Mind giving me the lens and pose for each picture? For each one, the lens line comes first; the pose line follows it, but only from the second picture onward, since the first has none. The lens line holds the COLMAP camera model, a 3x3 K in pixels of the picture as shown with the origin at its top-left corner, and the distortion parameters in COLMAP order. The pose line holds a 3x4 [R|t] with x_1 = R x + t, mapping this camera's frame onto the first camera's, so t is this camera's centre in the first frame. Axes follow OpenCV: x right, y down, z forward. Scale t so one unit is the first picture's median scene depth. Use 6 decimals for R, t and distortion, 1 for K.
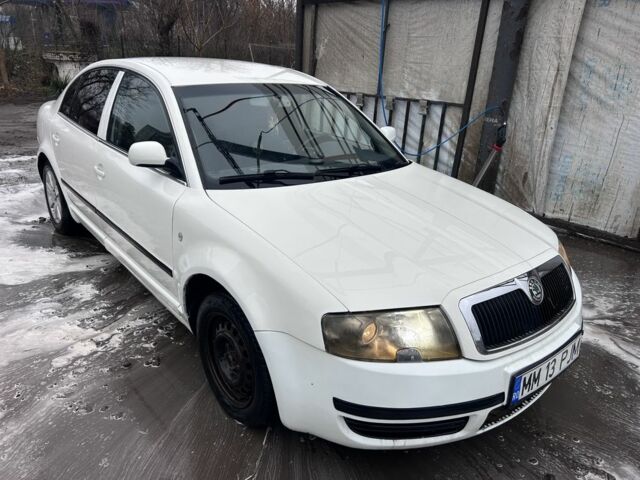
lens RADIAL K [[481.9, 0, 320.0], [0, 481.9, 240.0], [0, 0, 1]] dist [0.053636, -0.058972]
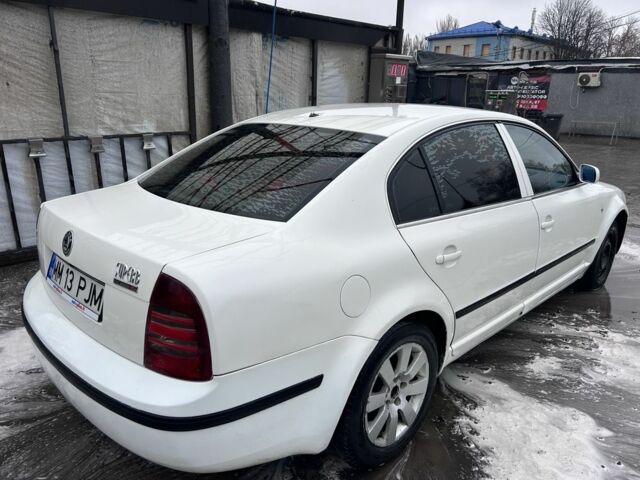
lens RADIAL K [[481.9, 0, 320.0], [0, 481.9, 240.0], [0, 0, 1]] dist [0.053636, -0.058972]
pose [[-0.088234, -0.328623, 0.940331, -0.874987], [0.334041, 0.879587, 0.338738, -0.387021], [-0.938420, 0.343997, 0.032164, 0.921795]]
